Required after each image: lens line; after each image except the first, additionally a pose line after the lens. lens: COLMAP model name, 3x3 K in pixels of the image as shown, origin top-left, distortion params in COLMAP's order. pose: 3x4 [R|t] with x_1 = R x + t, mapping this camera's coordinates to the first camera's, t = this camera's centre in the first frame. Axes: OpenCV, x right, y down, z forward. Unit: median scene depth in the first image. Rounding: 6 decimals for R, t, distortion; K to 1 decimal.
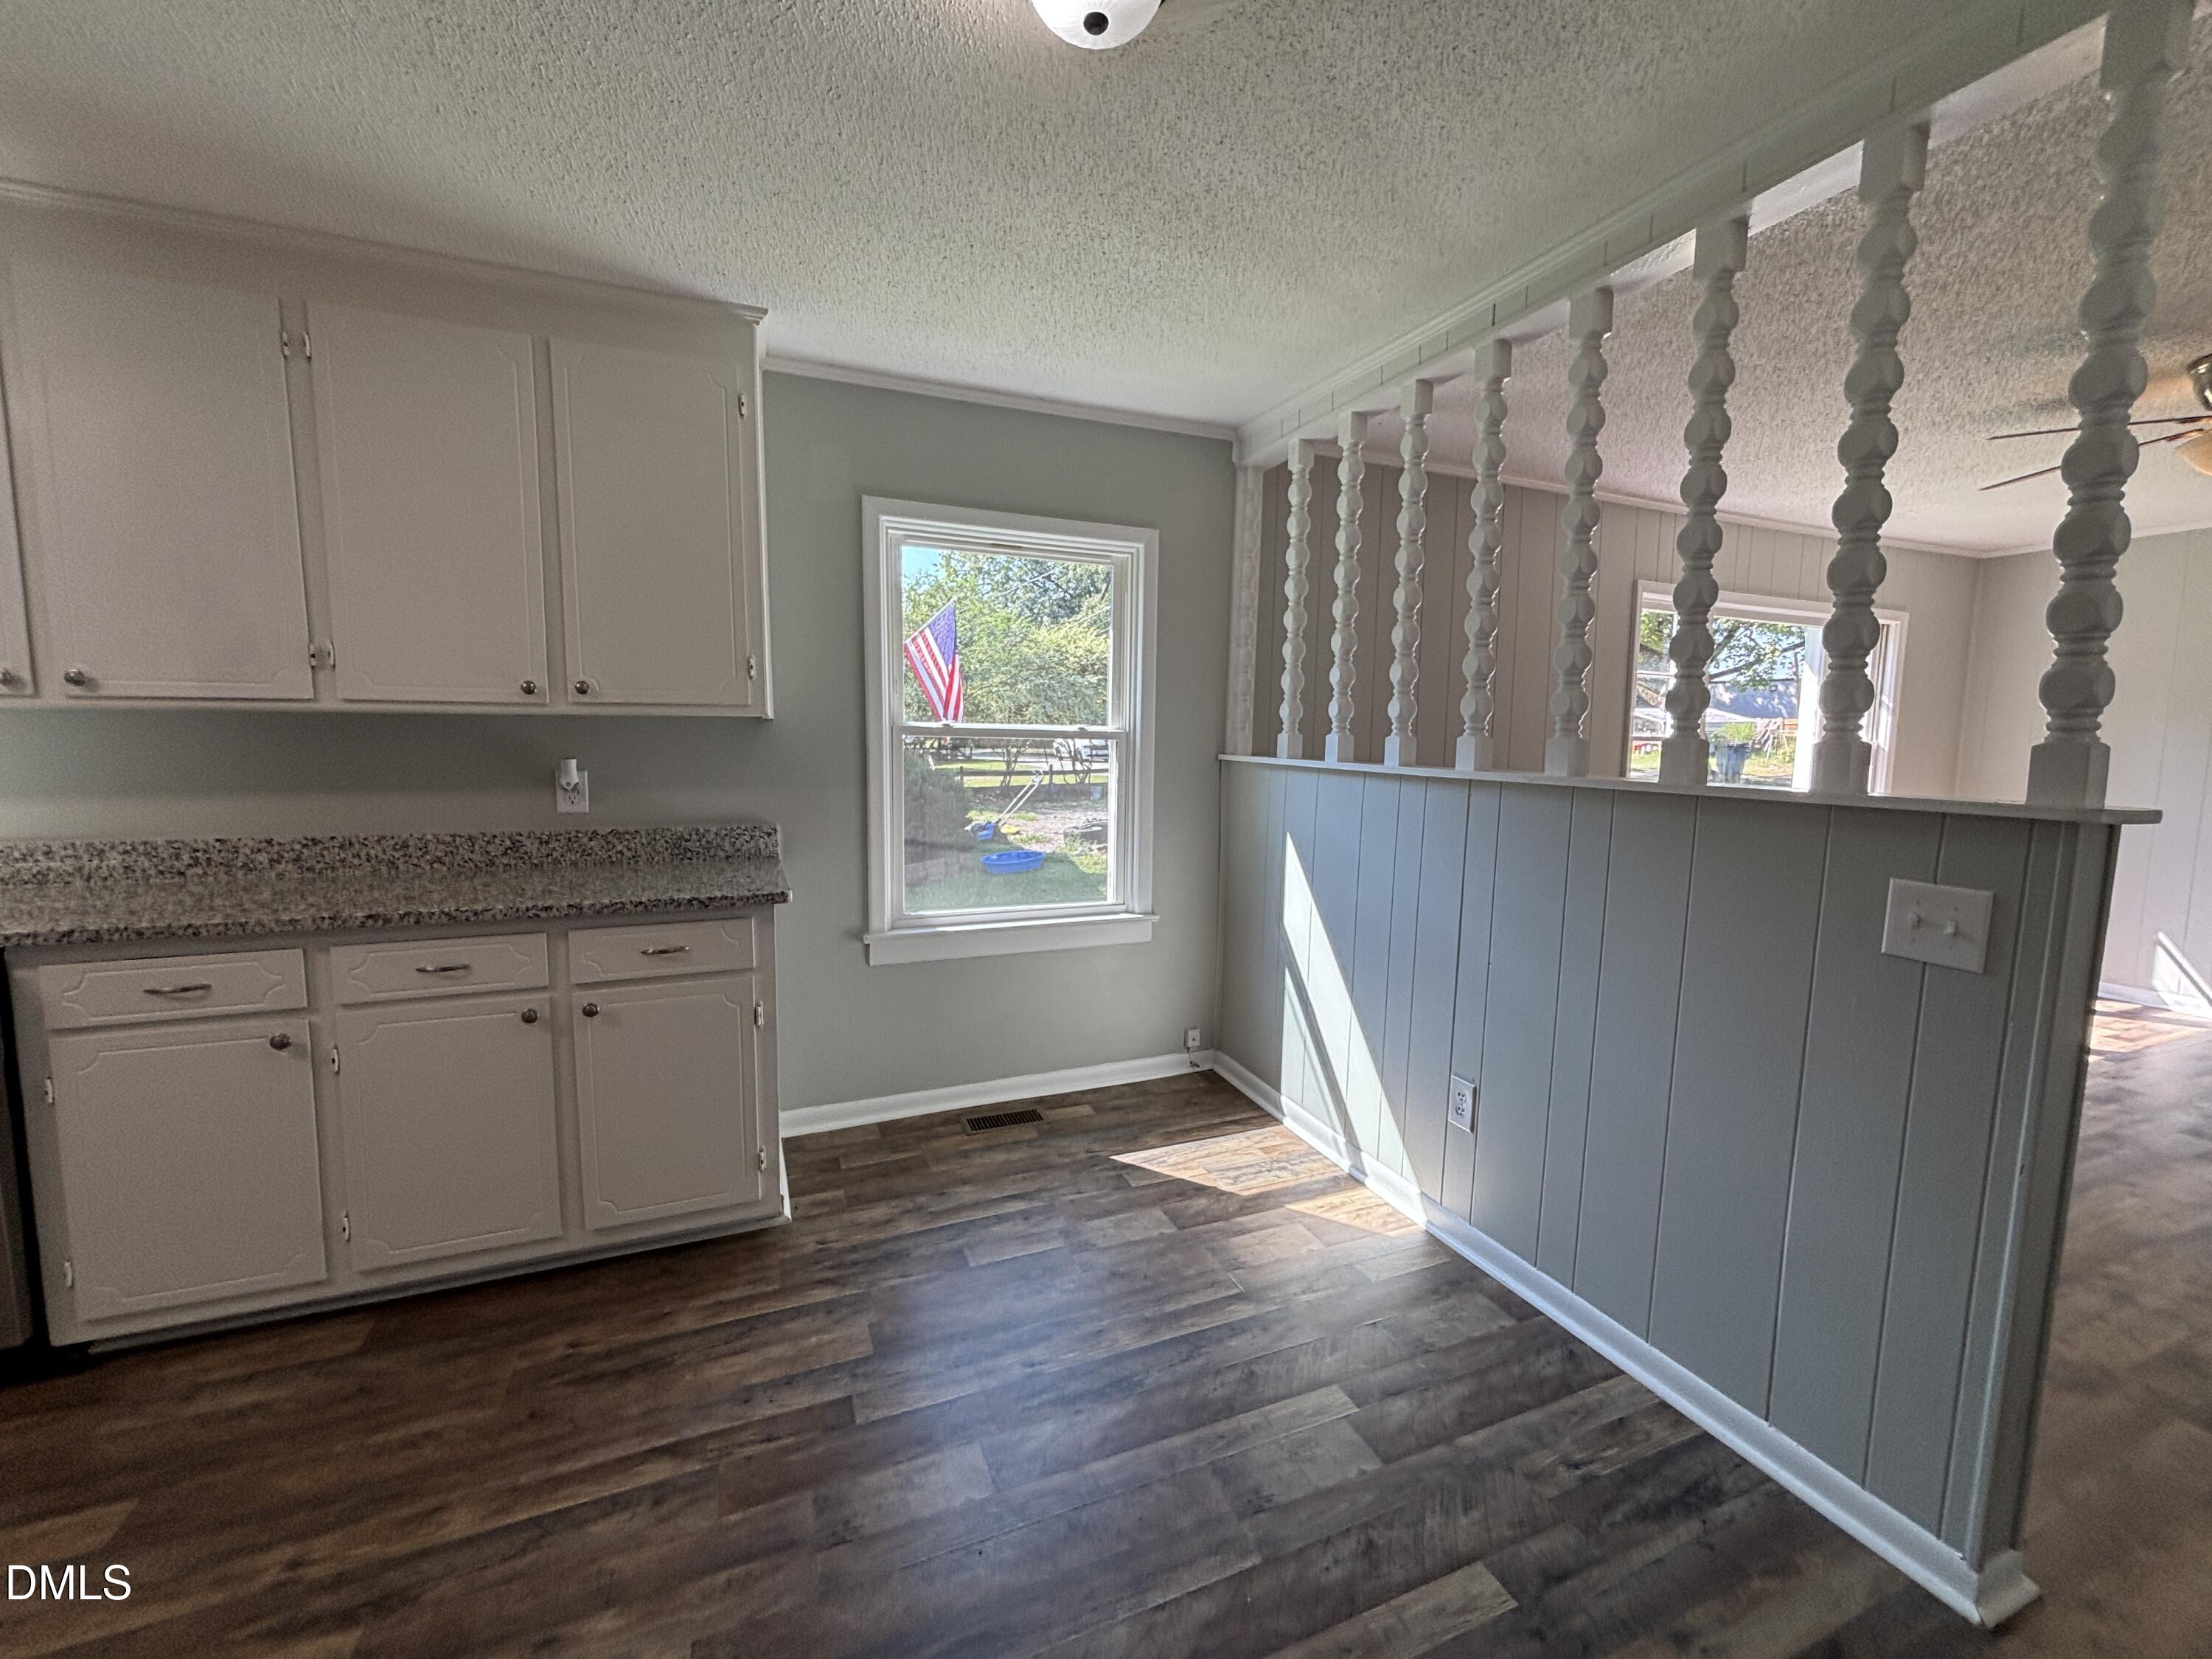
lens RADIAL K [[888.7, 0, 1099.9], [0, 888.7, 820.5], [0, 0, 1]] dist [-0.012036, 0.005388]
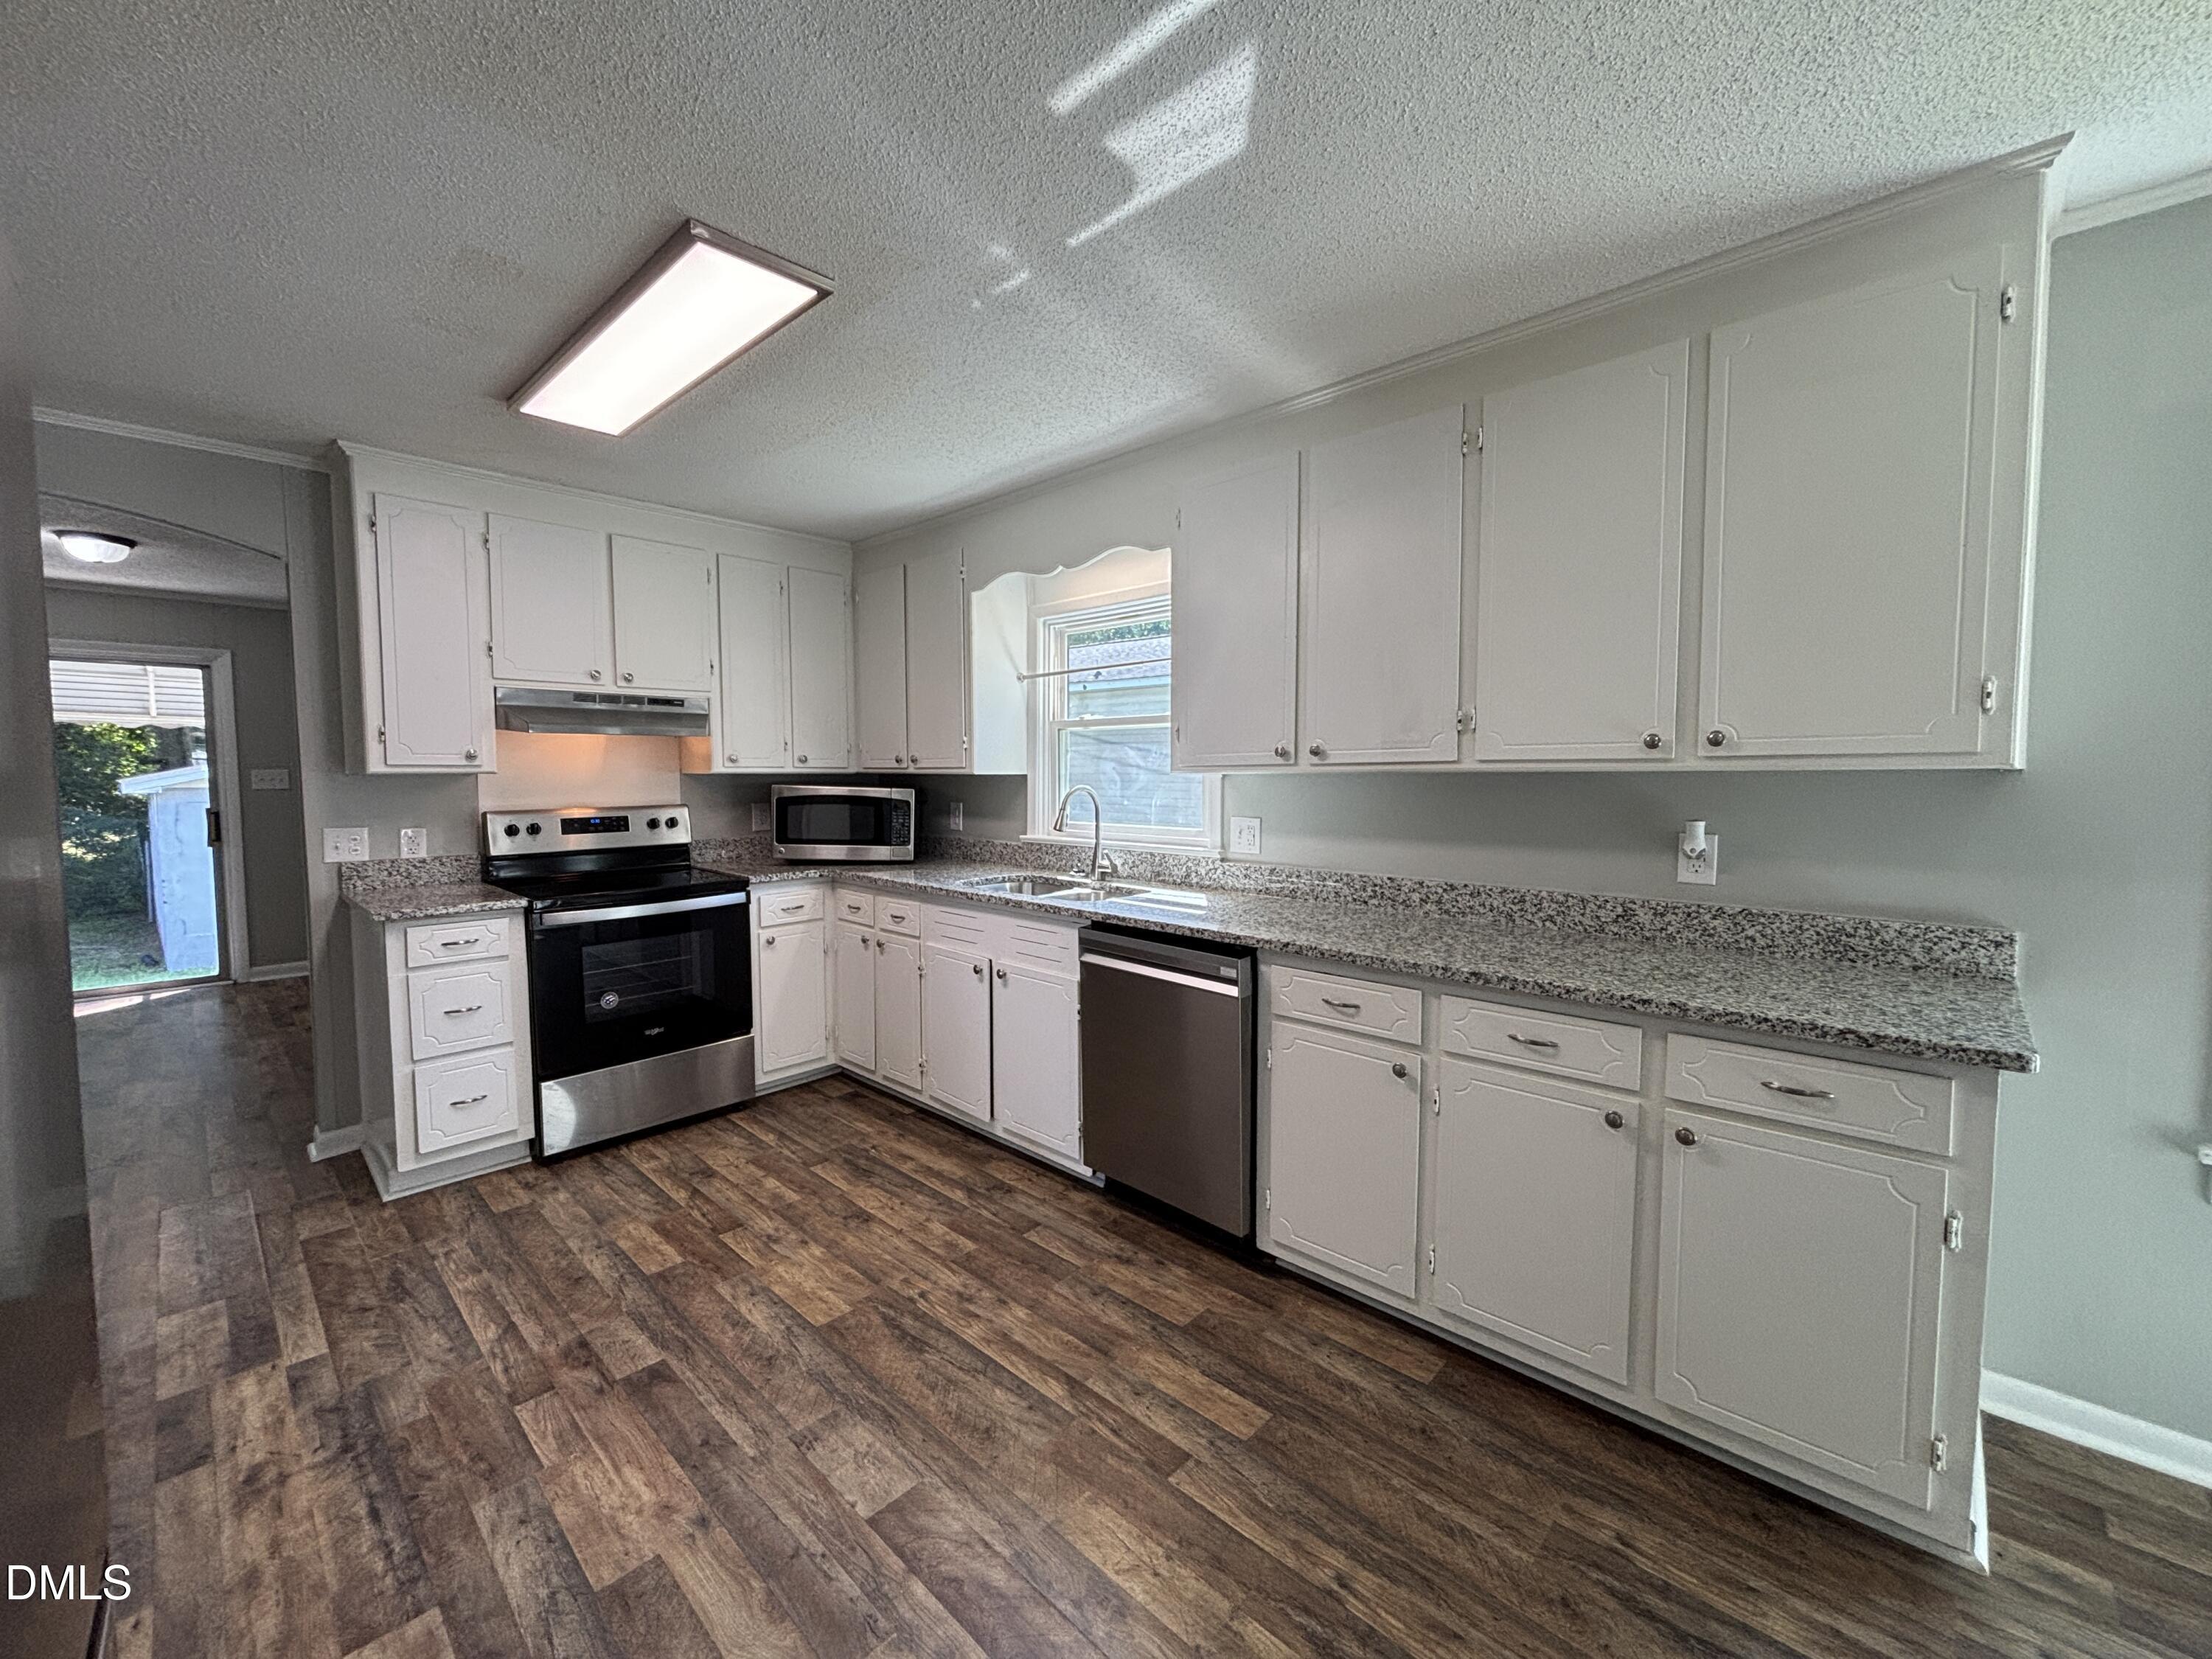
lens RADIAL K [[889.0, 0, 1106.7], [0, 889.0, 824.4], [0, 0, 1]] dist [0.001247, 0.000366]
pose [[0.410067, 0.045208, -0.910934, -0.061076], [-0.081555, 0.996587, 0.012746, -0.037549], [0.908402, 0.069064, 0.412354, 0.156570]]
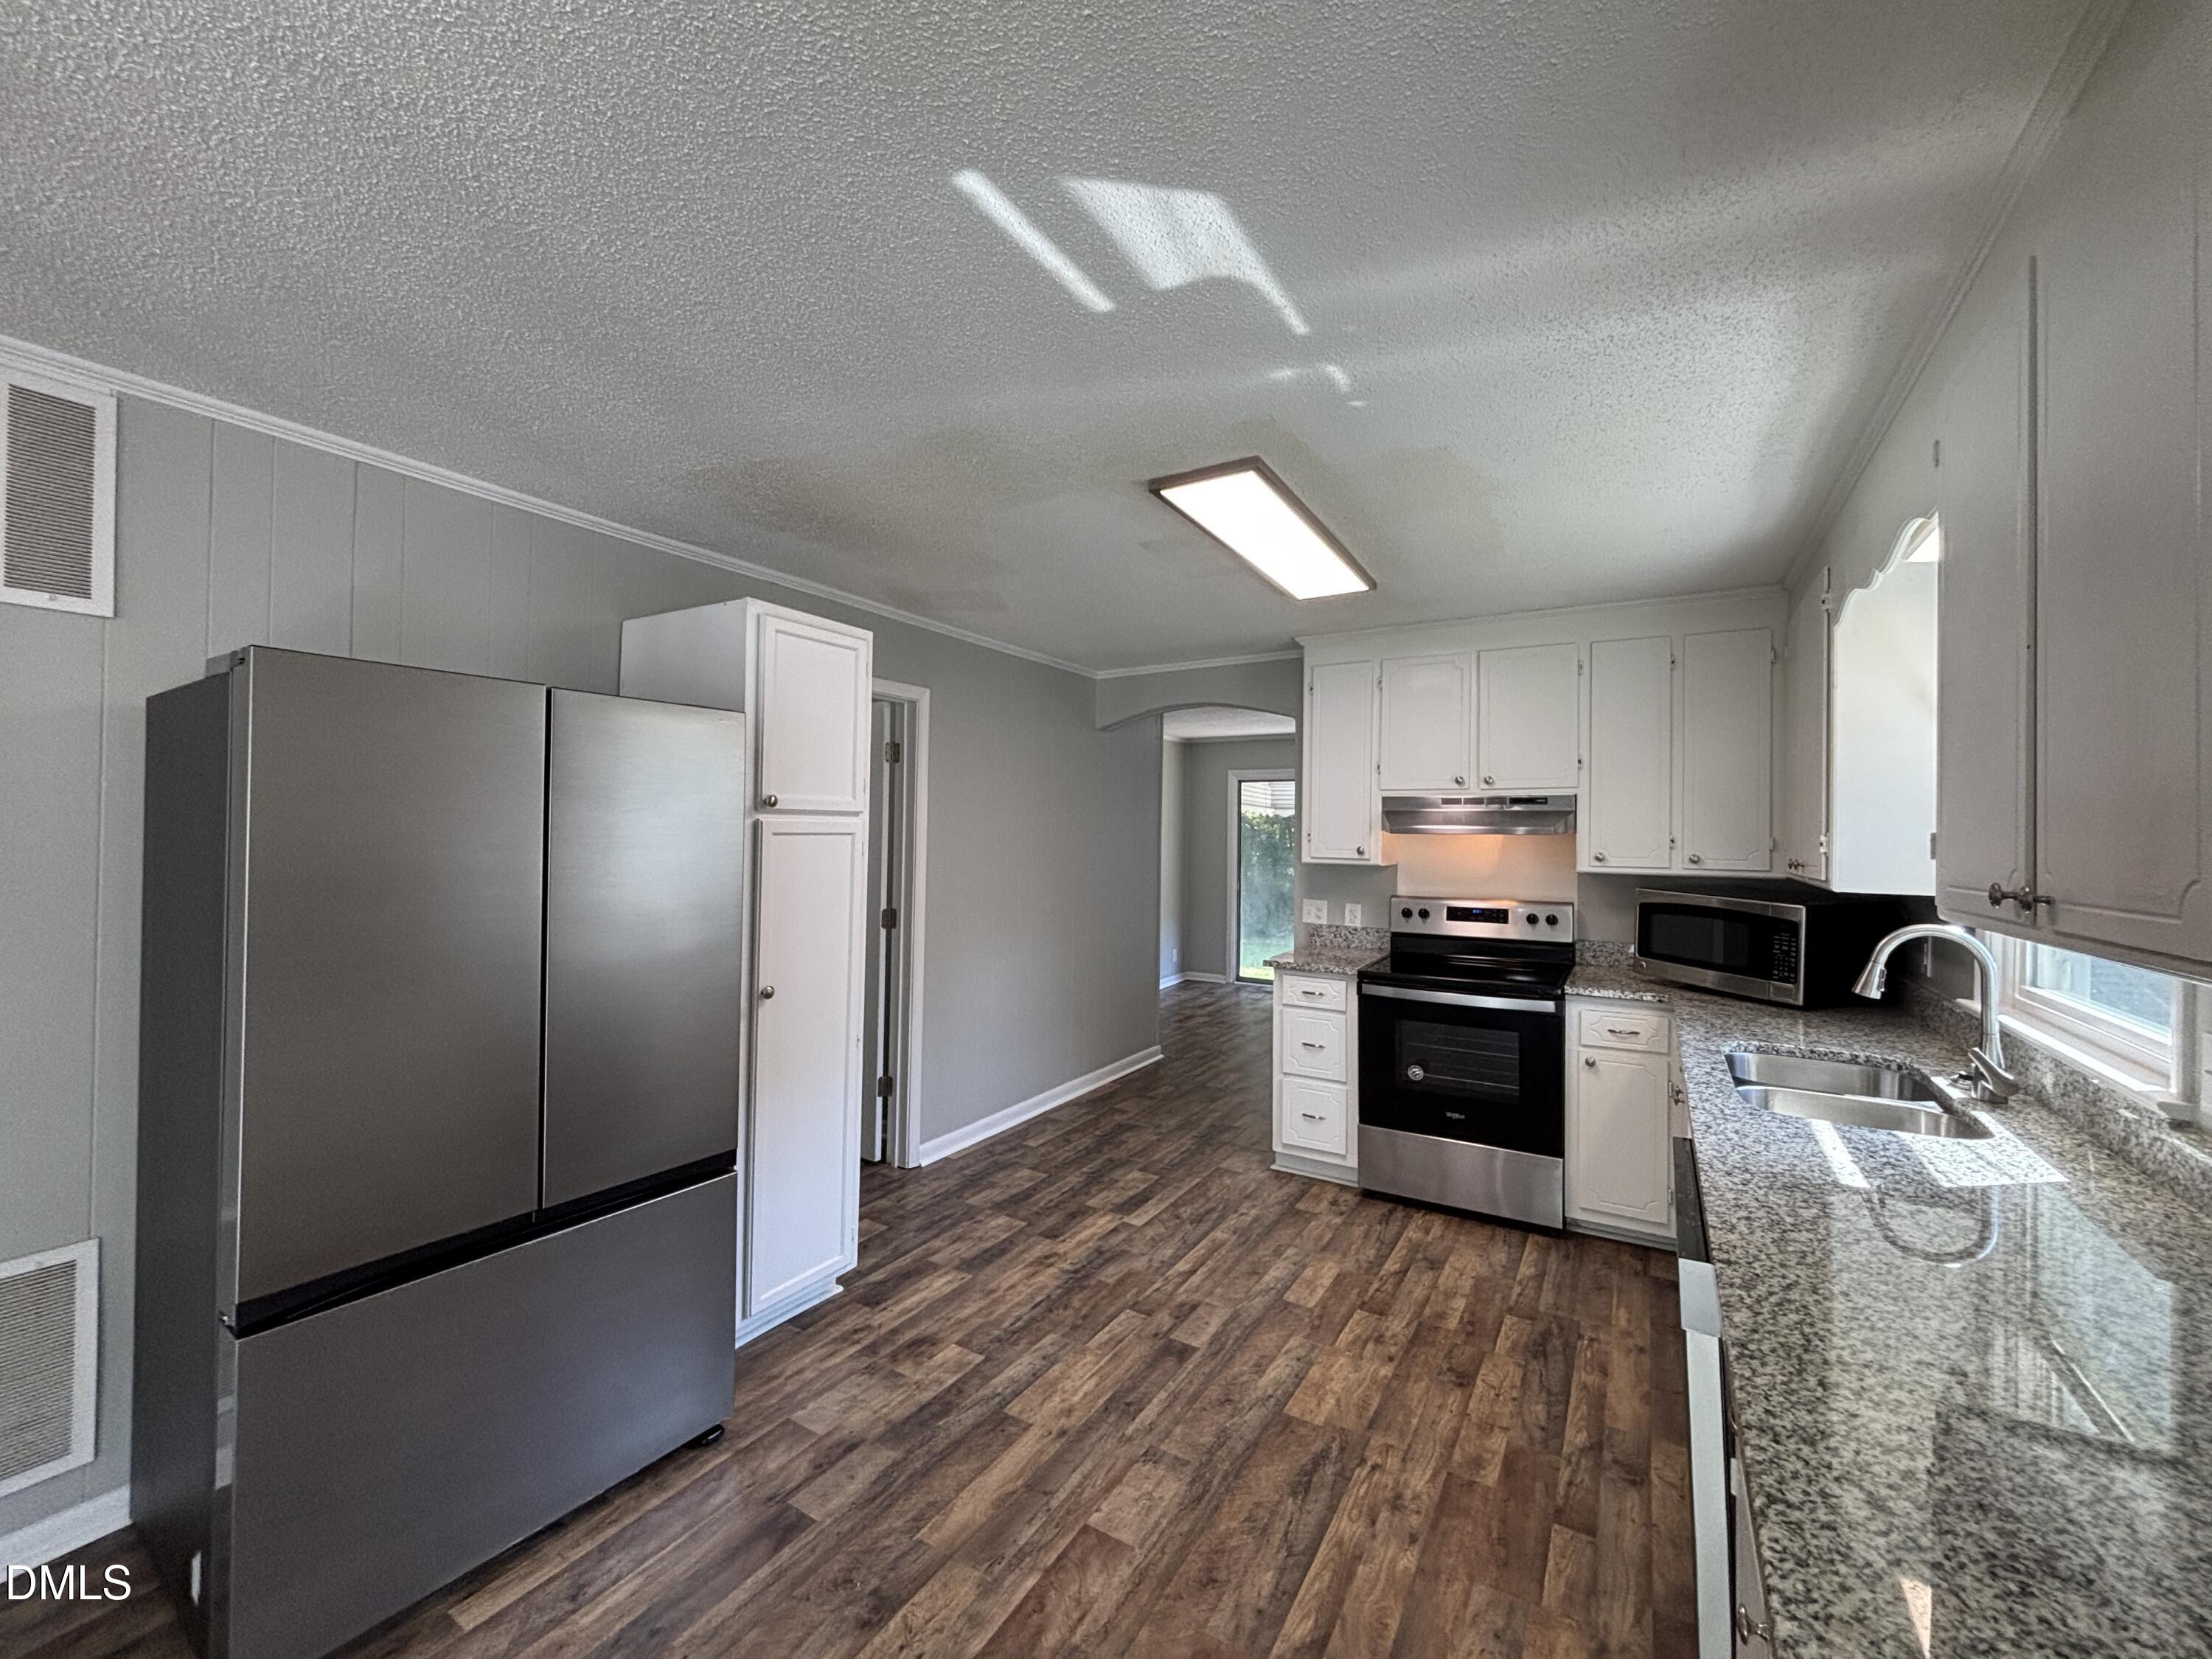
lens RADIAL K [[888.7, 0, 1099.9], [0, 888.7, 820.5], [0, 0, 1]] dist [-0.012036, 0.005388]
pose [[-0.804071, -0.030324, -0.593759, -0.259756], [-0.079027, 0.995288, 0.056189, -0.166069], [0.589257, 0.092103, -0.802679, 0.931457]]
